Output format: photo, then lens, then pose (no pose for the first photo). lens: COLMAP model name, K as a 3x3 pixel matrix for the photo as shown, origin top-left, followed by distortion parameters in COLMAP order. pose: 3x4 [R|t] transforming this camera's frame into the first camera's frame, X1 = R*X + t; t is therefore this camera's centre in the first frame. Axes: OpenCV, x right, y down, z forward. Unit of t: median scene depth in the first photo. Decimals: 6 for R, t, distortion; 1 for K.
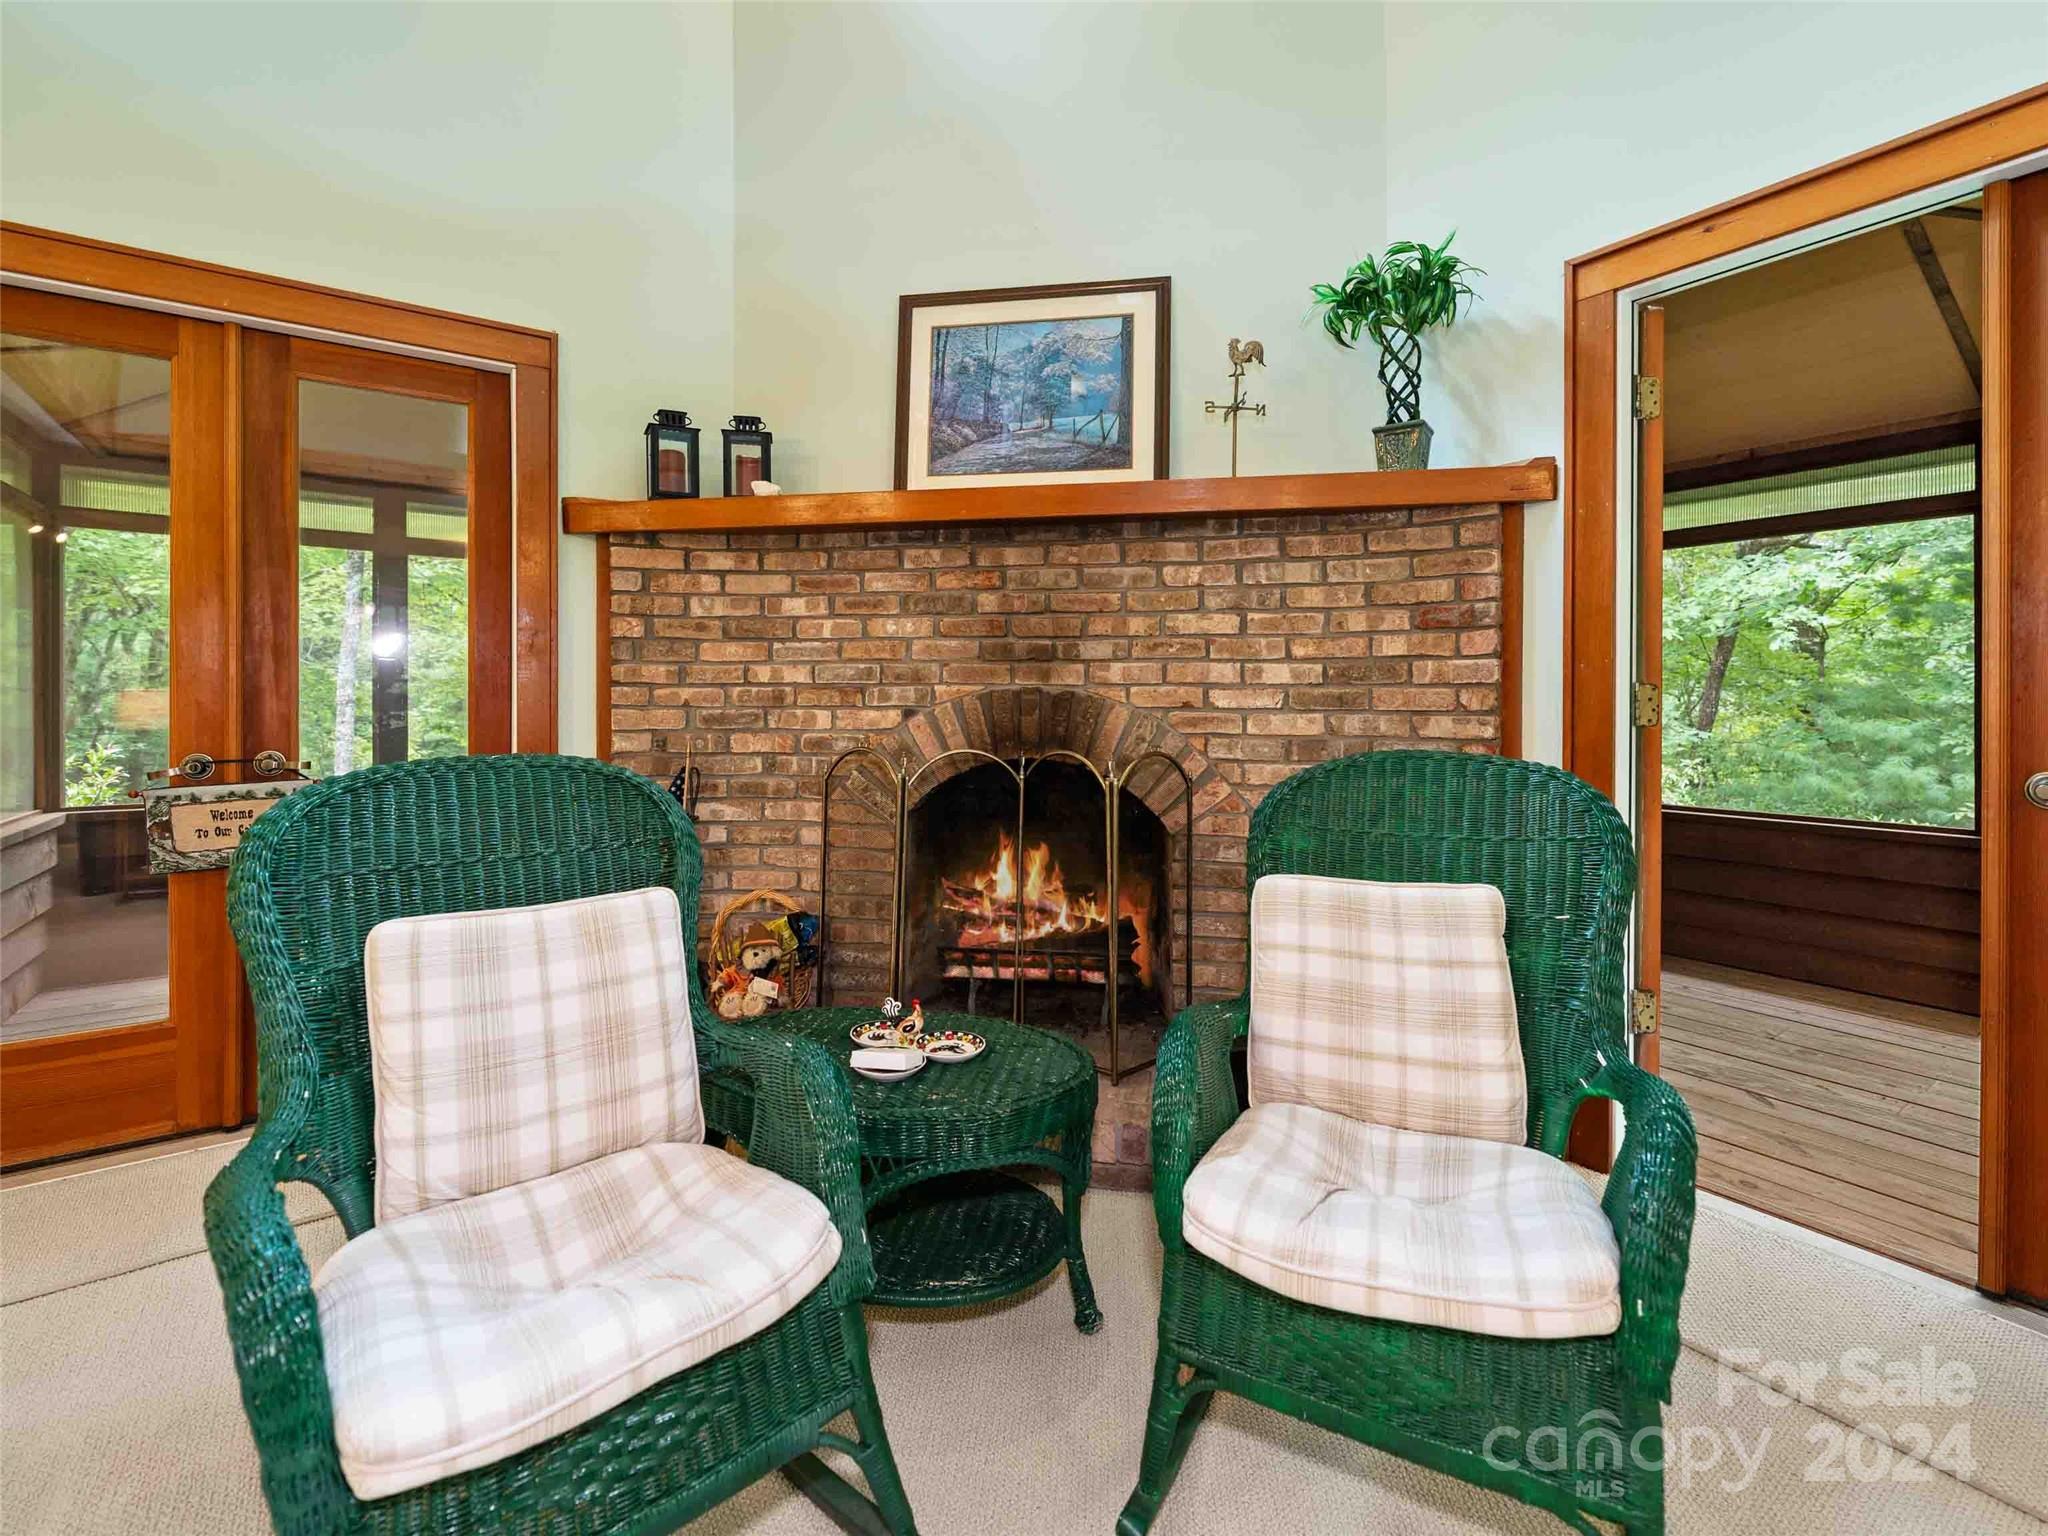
lens RADIAL K [[912.9, 0, 1030.0], [0, 912.9, 708.7], [0, 0, 1]] dist [-0.005196, -0.000421]
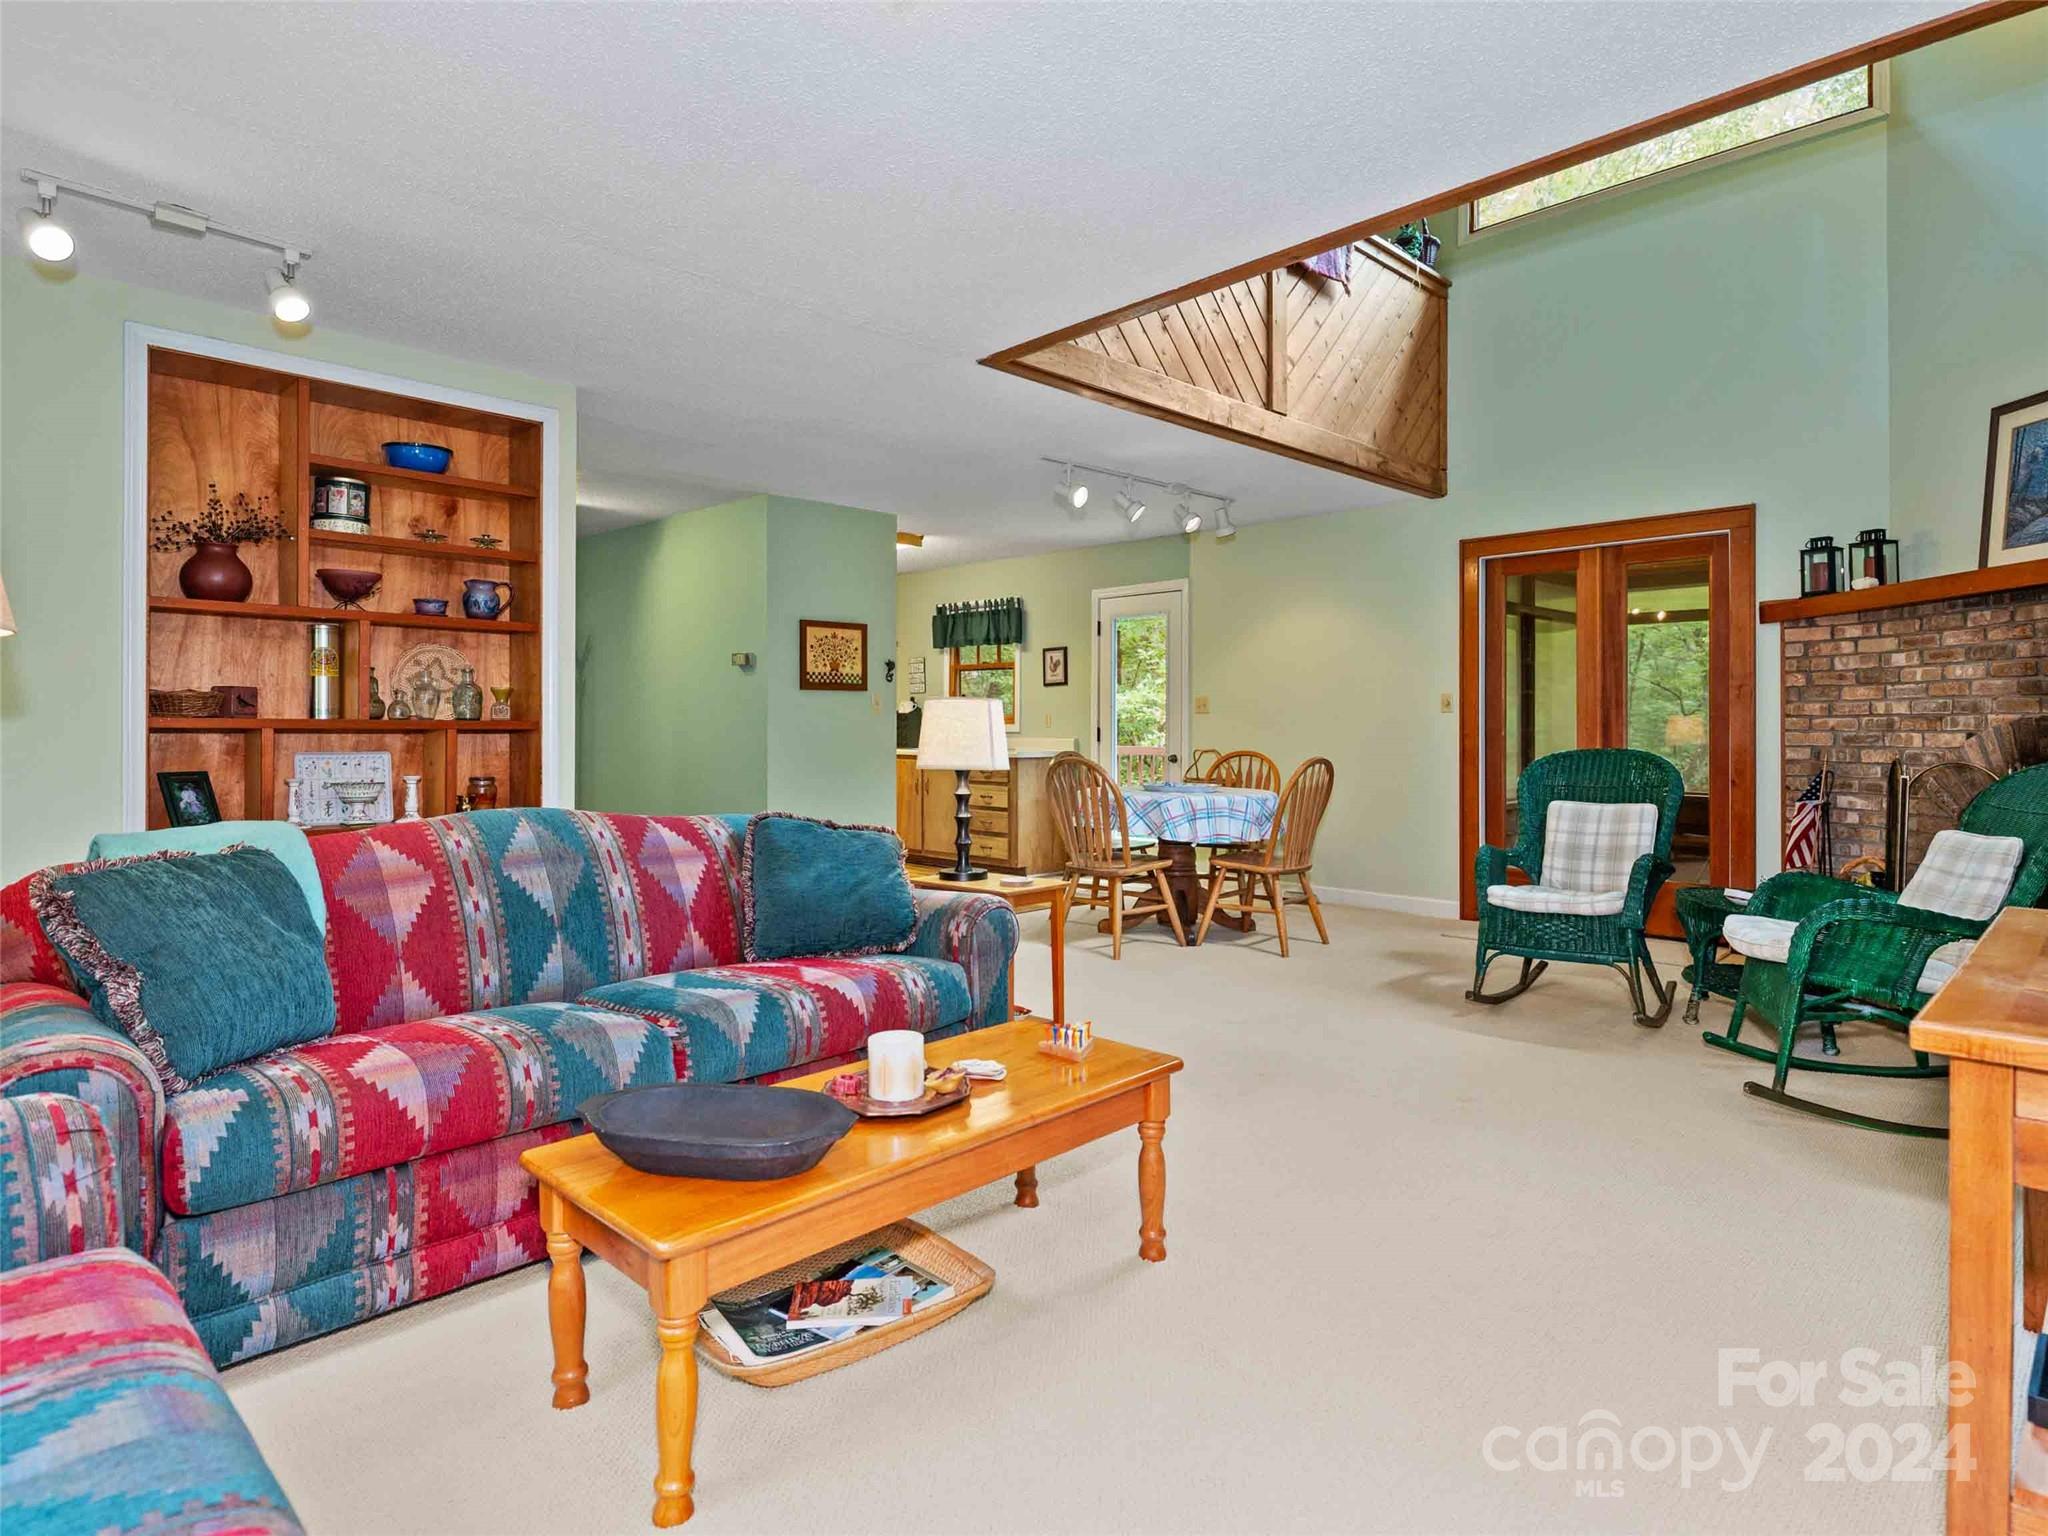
lens RADIAL K [[1114.5, 0, 1085.3], [0, 1114.5, 721.3], [0, 0, 1]] dist [0.008259, -0.002348]
pose [[0.210217, -0.006652, -0.977632, 1.182496], [-0.004623, 0.999959, -0.007798, 0.002467], [0.977644, 0.006159, 0.210177, -0.596332]]
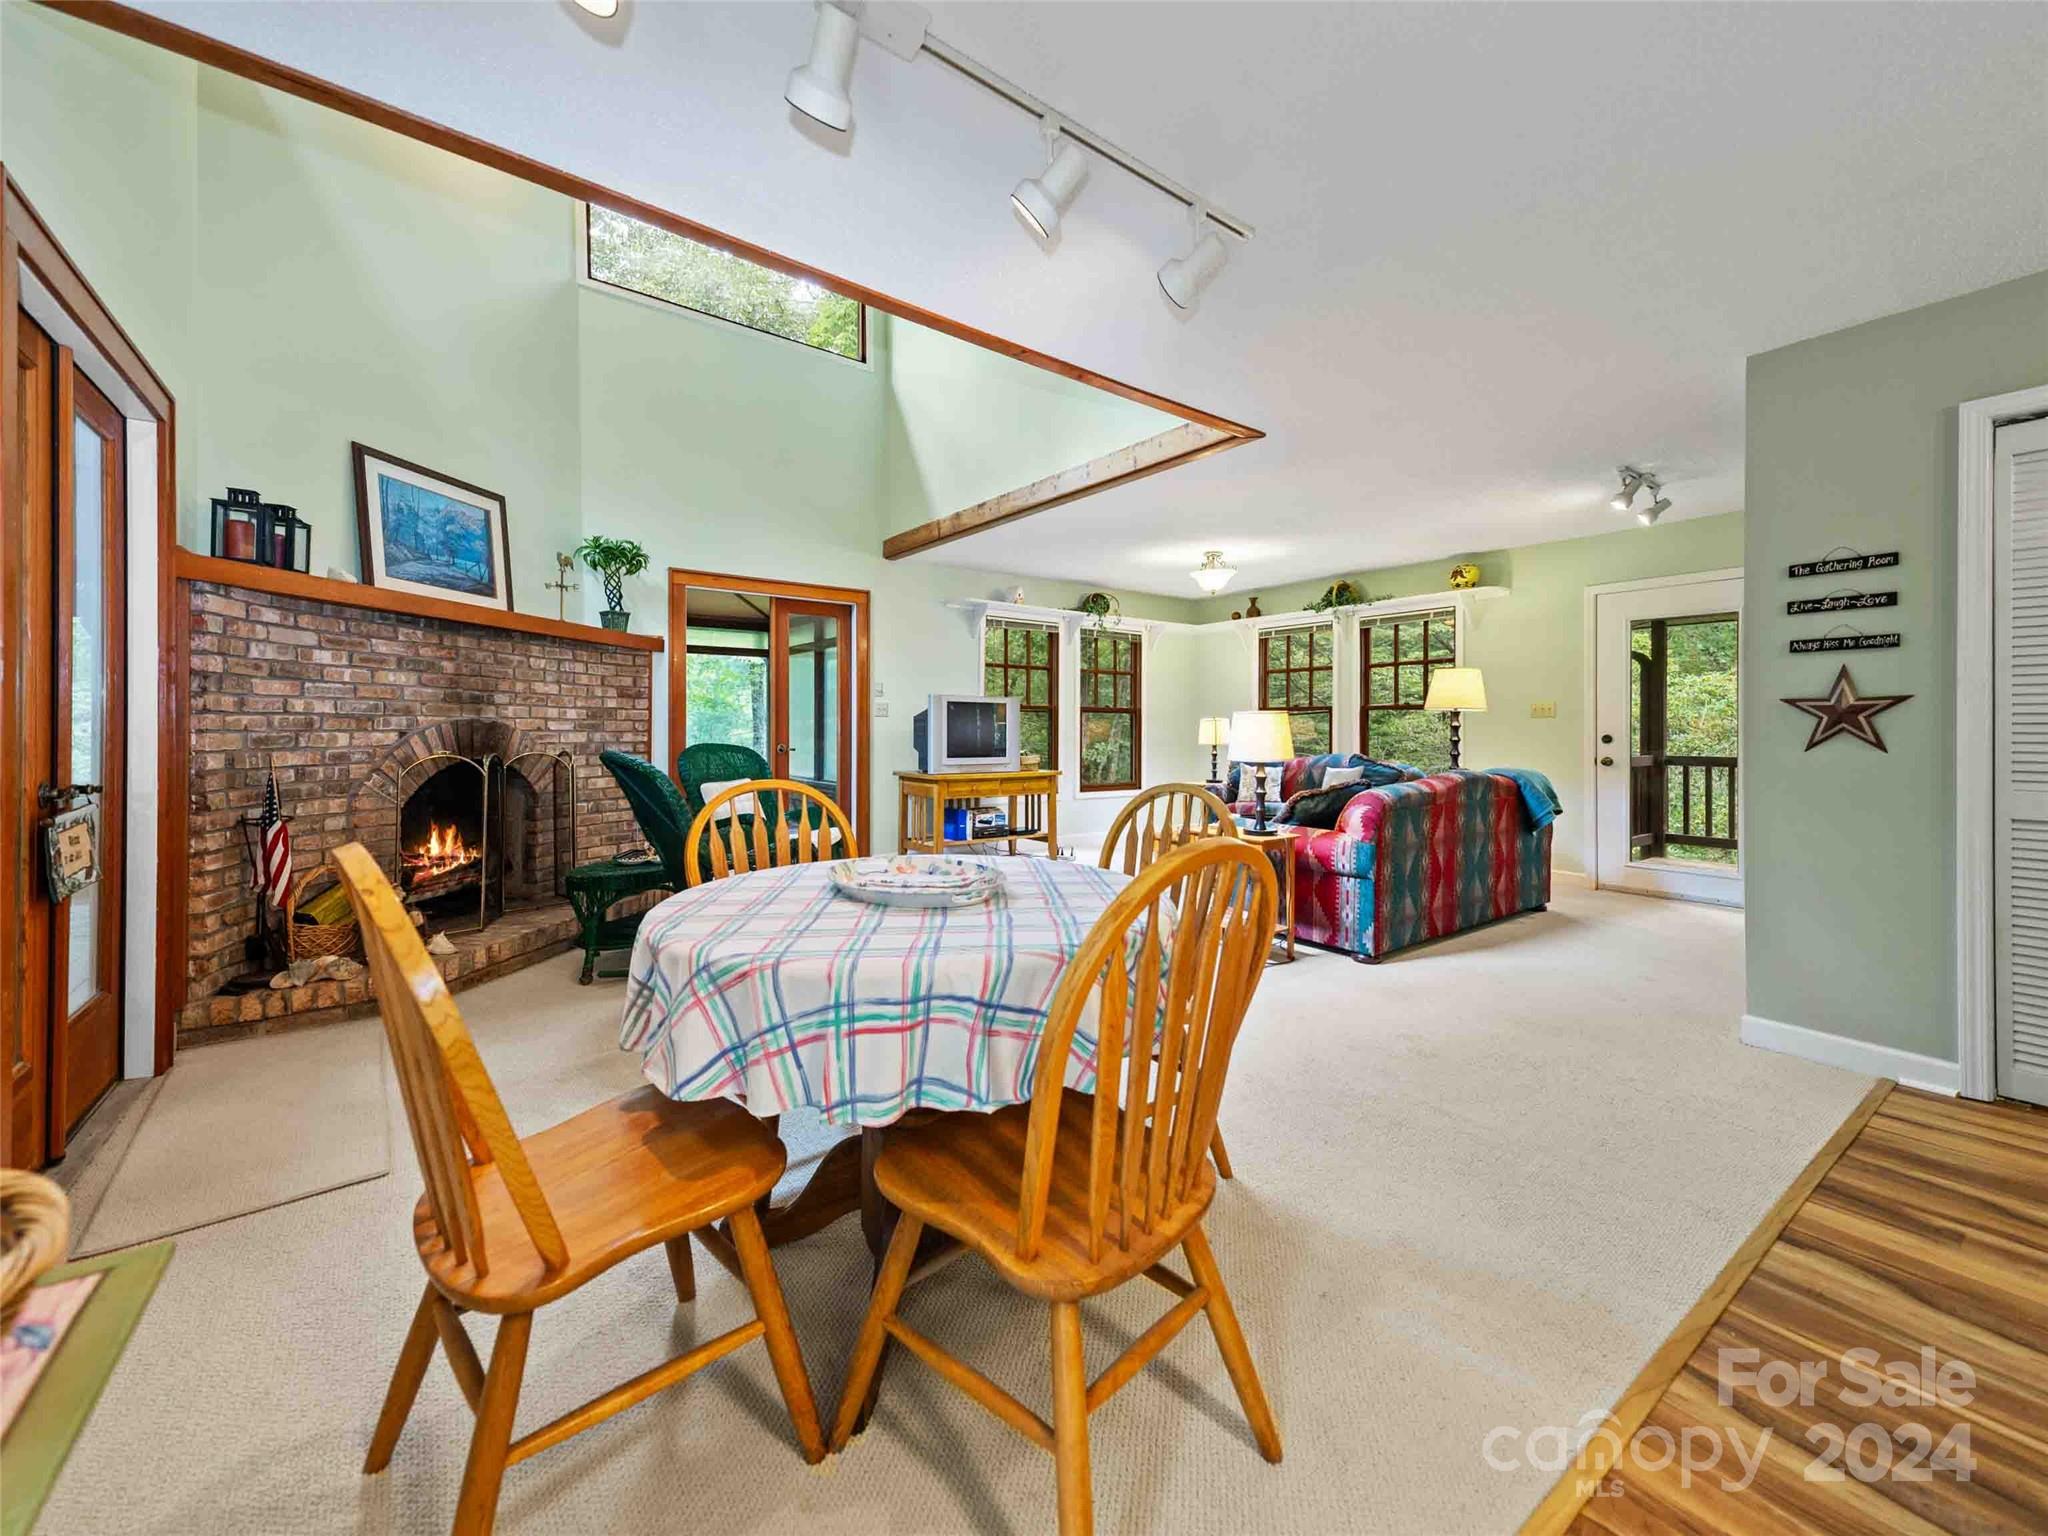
lens RADIAL K [[807.0, 0, 1060.6], [0, 807.0, 726.0], [0, 0, 1]] dist [-0.004823, 0.000126]
pose [[-0.058830, 0.001186, 0.998267, -1.547820], [0.002835, 0.999995, -0.001021, -0.004514], [-0.998264, 0.002770, -0.058833, -0.028593]]
